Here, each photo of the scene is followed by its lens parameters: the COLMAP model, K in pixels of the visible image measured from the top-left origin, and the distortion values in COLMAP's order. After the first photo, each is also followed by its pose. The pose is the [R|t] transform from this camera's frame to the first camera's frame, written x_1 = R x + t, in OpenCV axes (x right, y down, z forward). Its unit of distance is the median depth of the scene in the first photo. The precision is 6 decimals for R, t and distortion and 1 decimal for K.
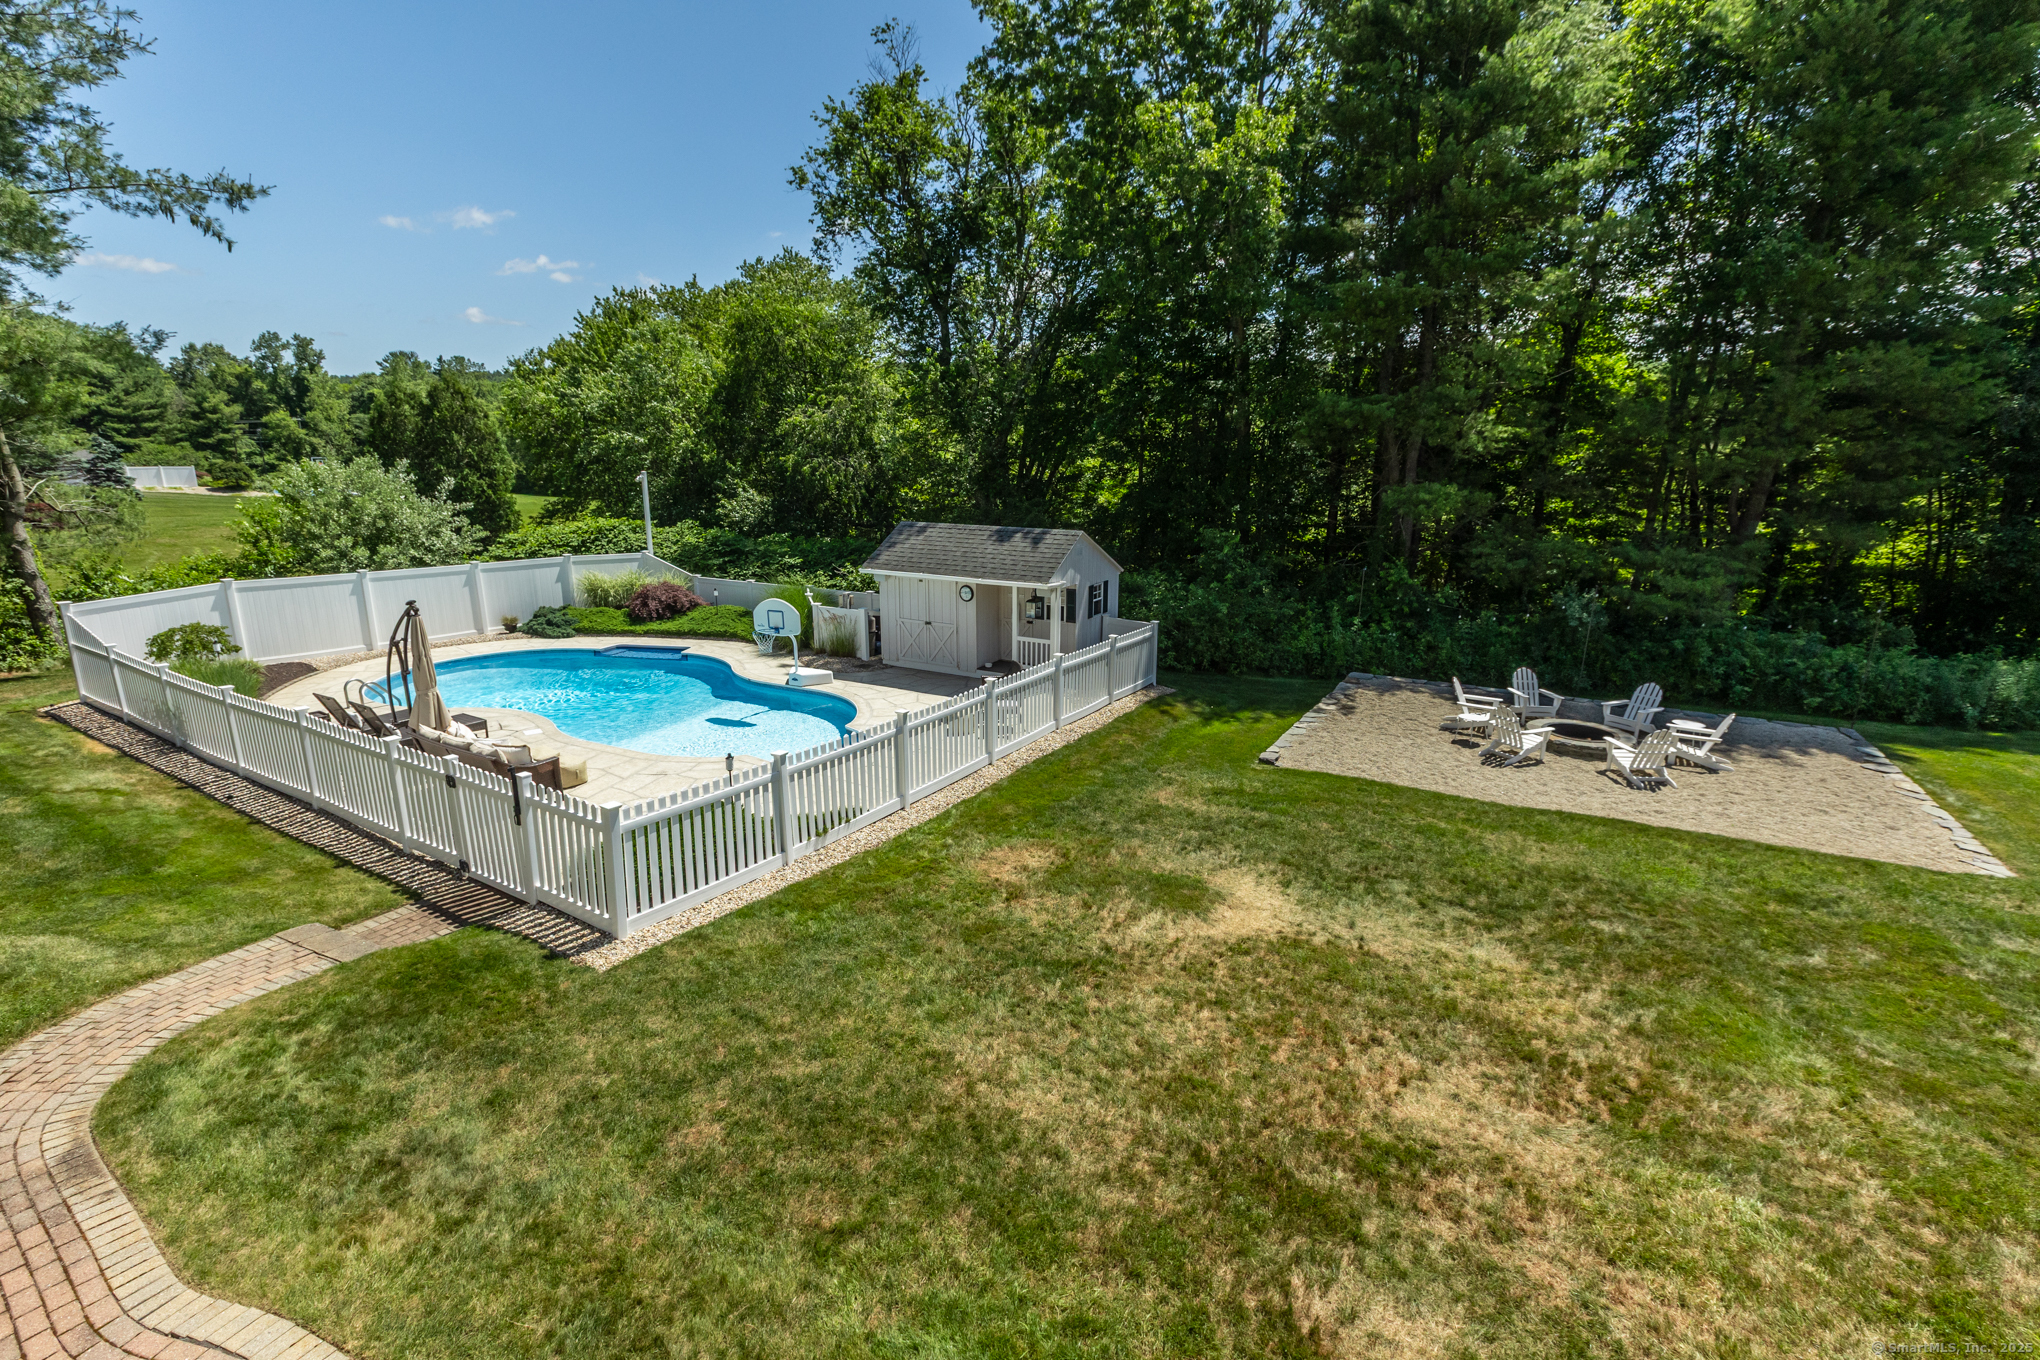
lens RADIAL K [[888.8, 0, 1018.0], [0, 888.8, 676.6], [0, 0, 1]] dist [0.005999, -0.002159]
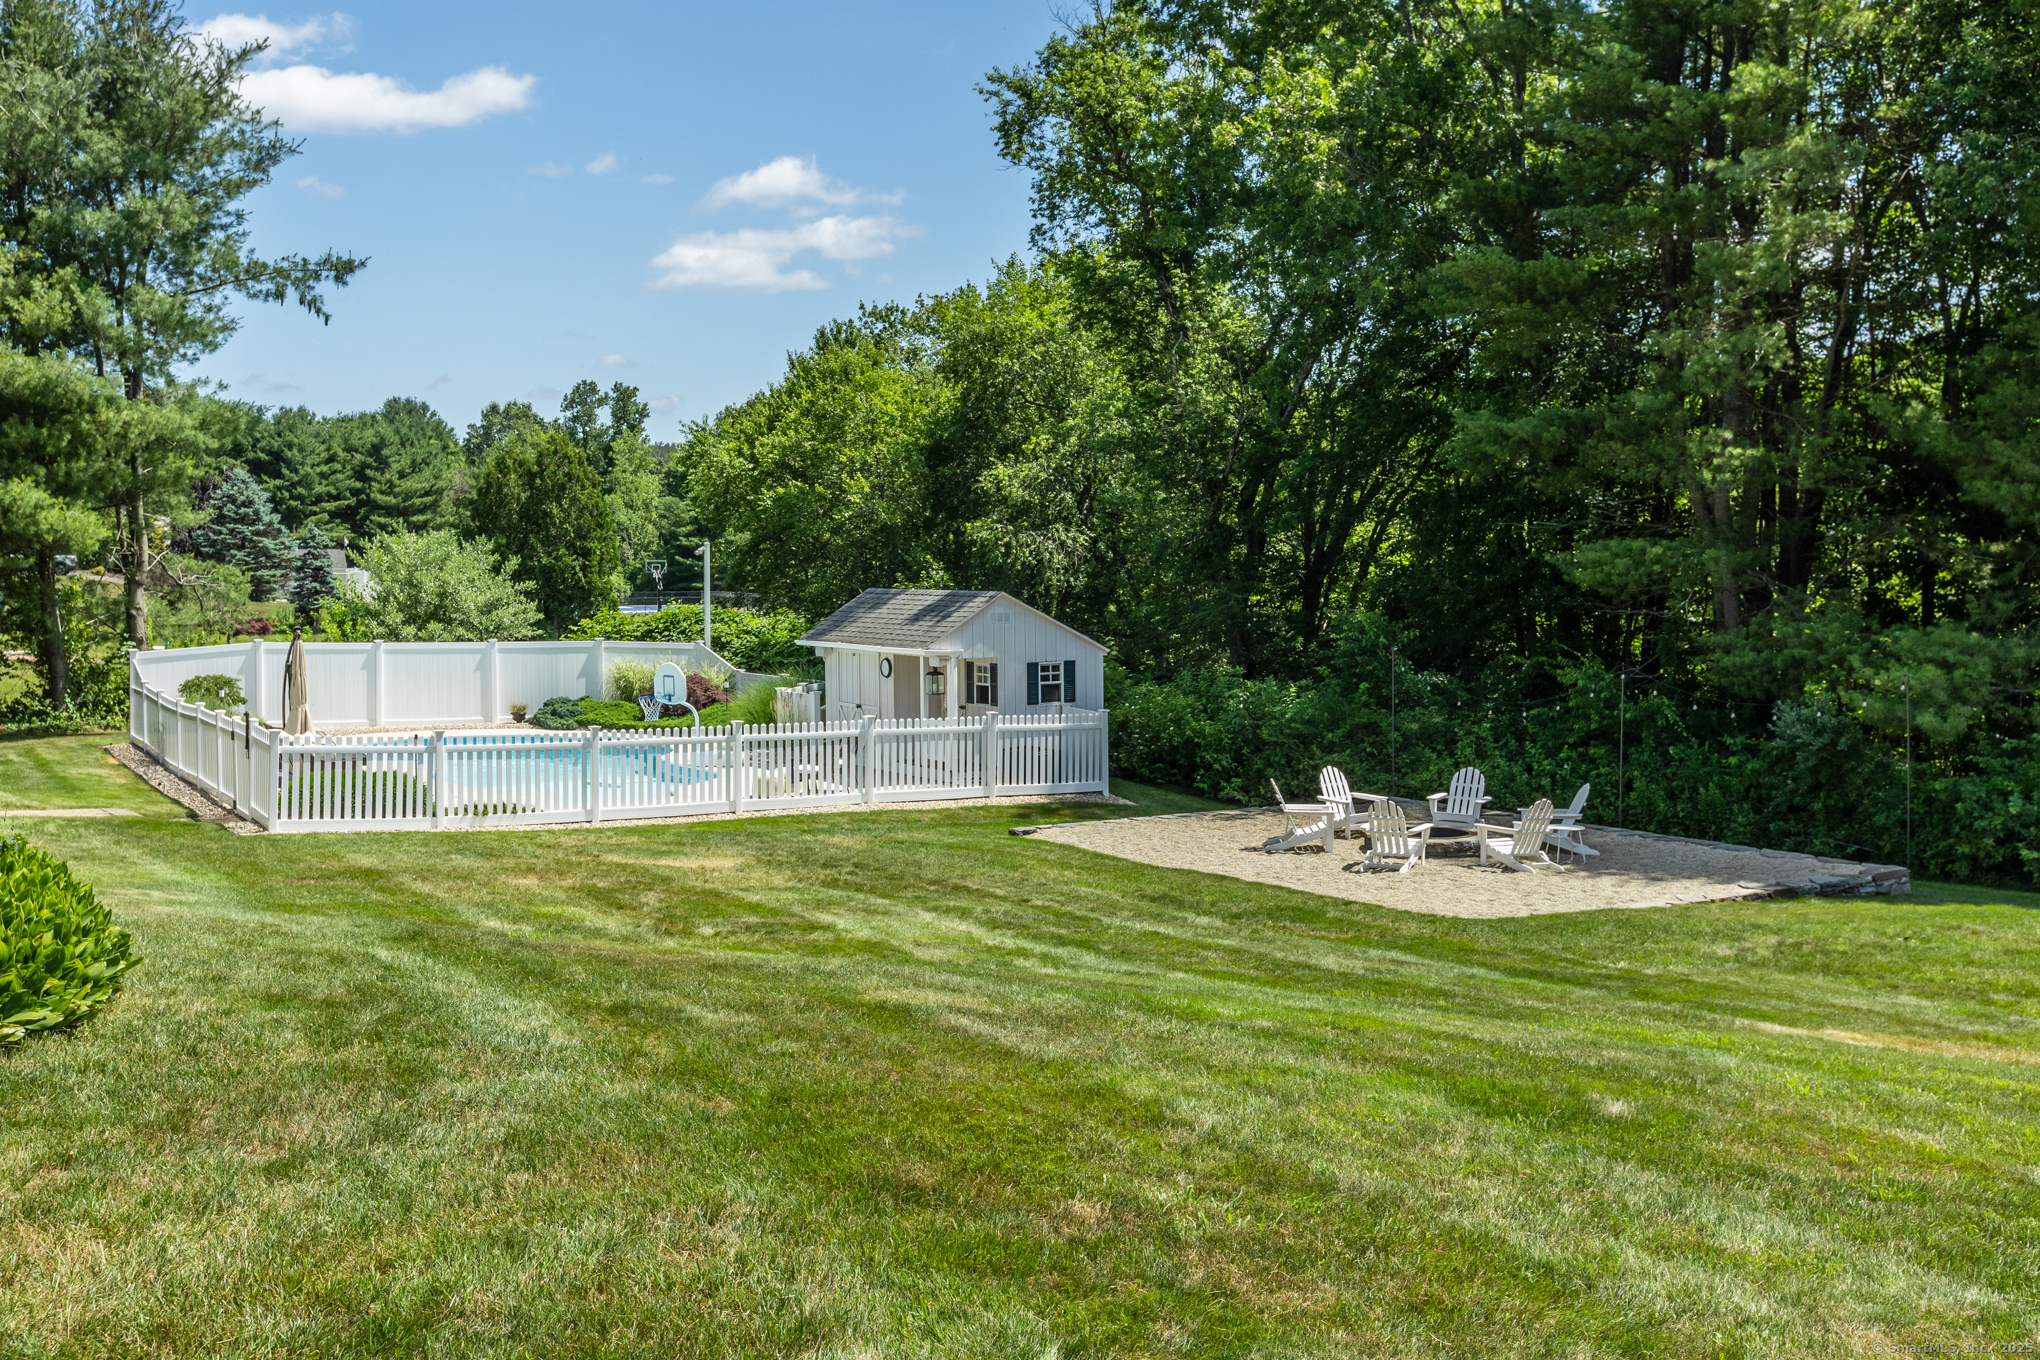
lens RADIAL K [[1901.8, 0, 1021.3], [0, 1901.8, 686.2], [0, 0, 1]] dist [-0.037155, 0.000000]
pose [[0.890792, 0.023527, -0.453802, 0.641532], [-0.104487, 0.982505, -0.154166, 0.136827], [0.442235, 0.184747, 0.877665, -0.363623]]
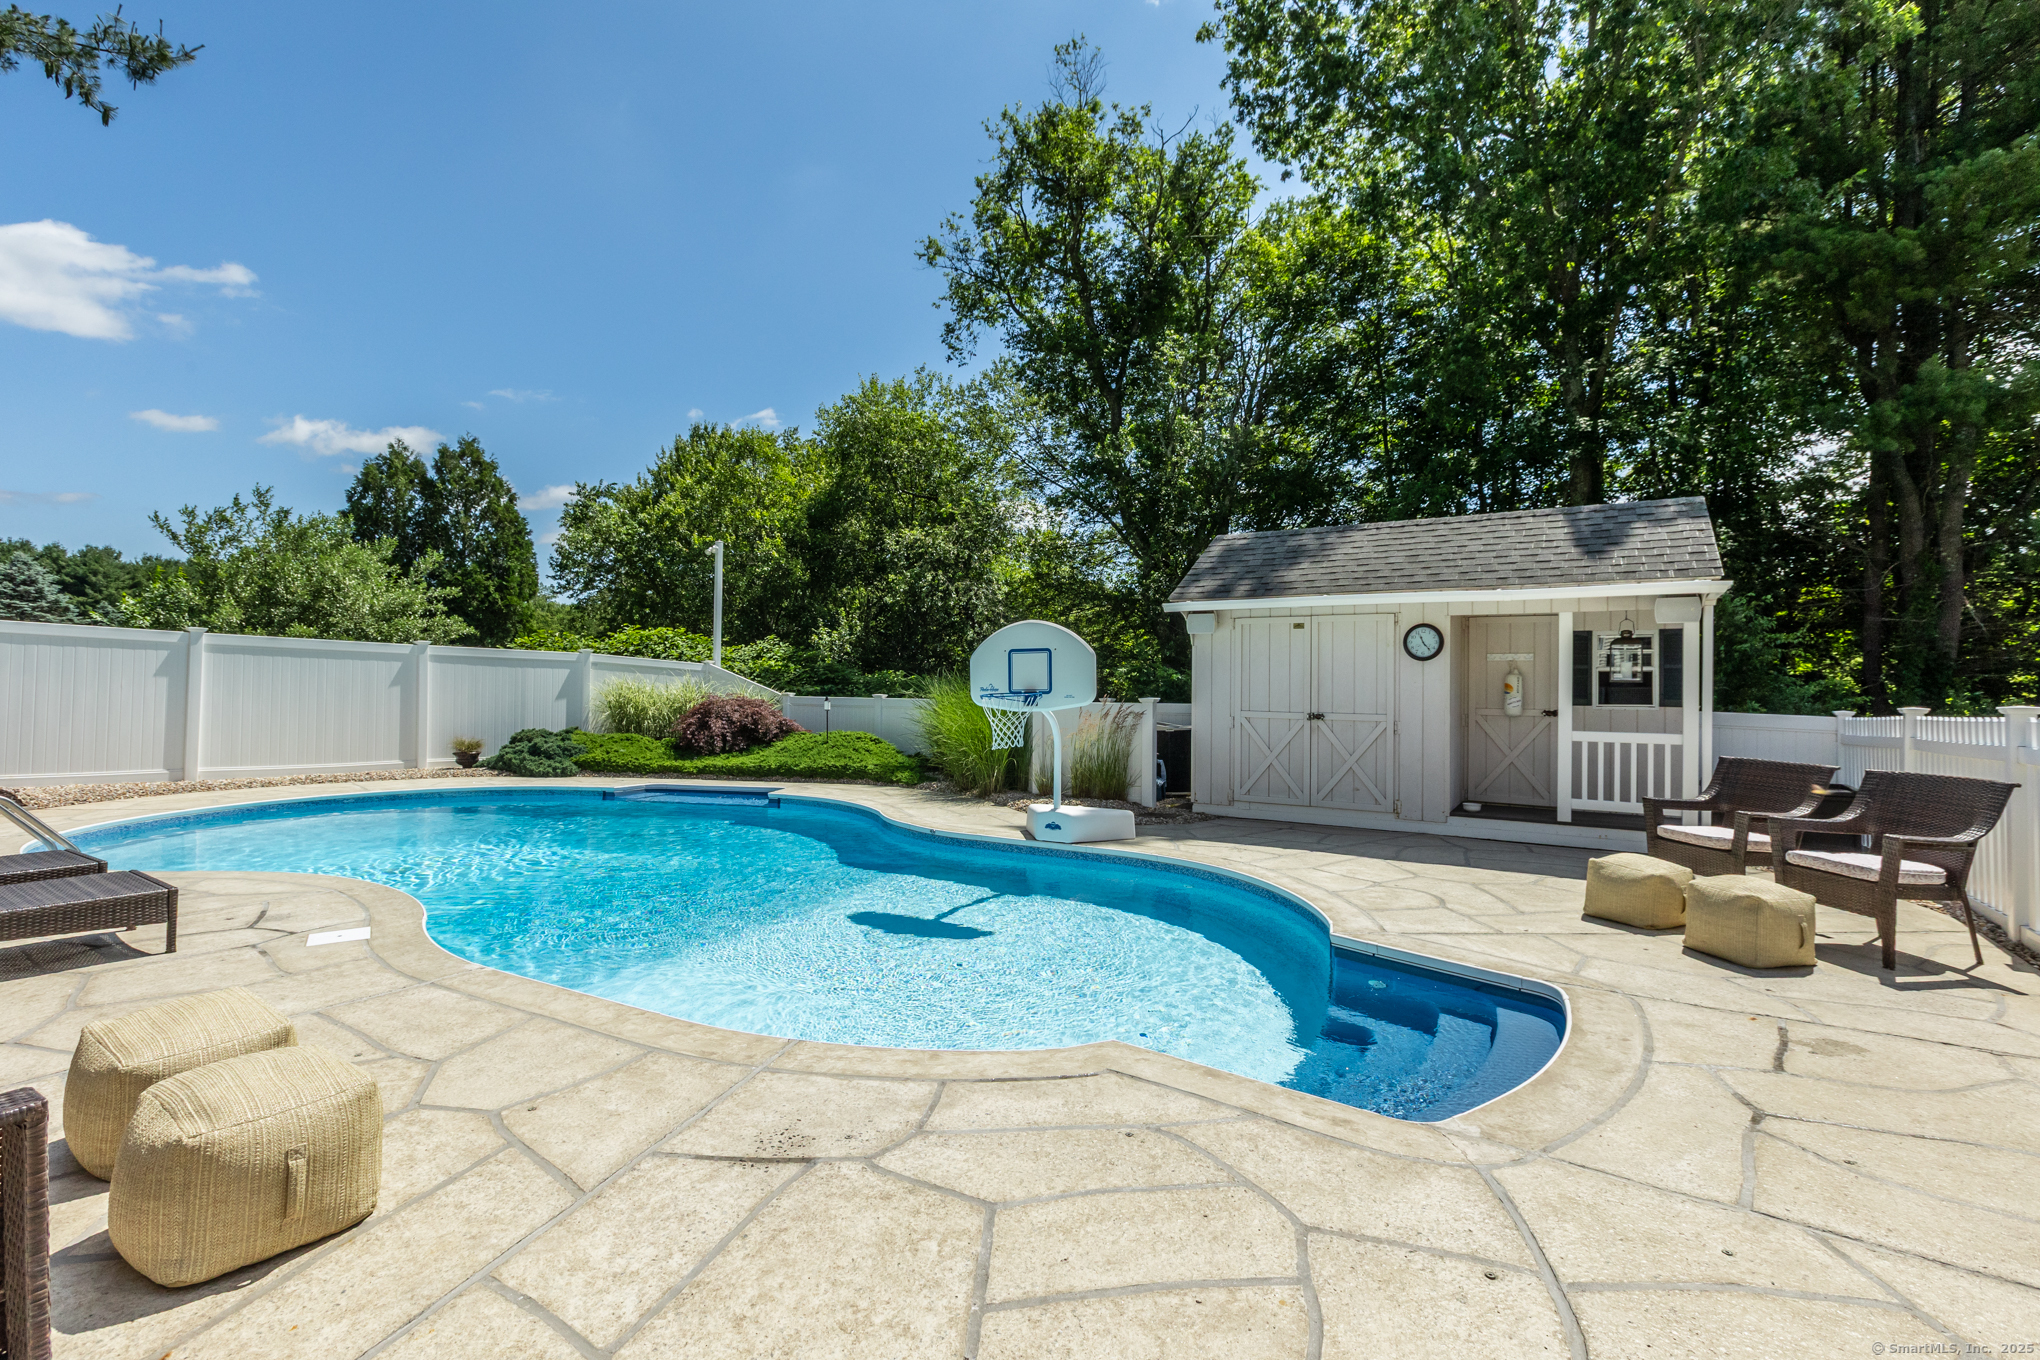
lens RADIAL K [[888.8, 0, 1018.9], [0, 888.8, 671.5], [0, 0, 1]] dist [0.005999, -0.002159]
pose [[0.999189, 0.002169, -0.040219, -0.185268], [-0.012380, 0.966745, -0.255442, 0.029361], [0.038327, 0.255732, 0.965988, 0.425676]]
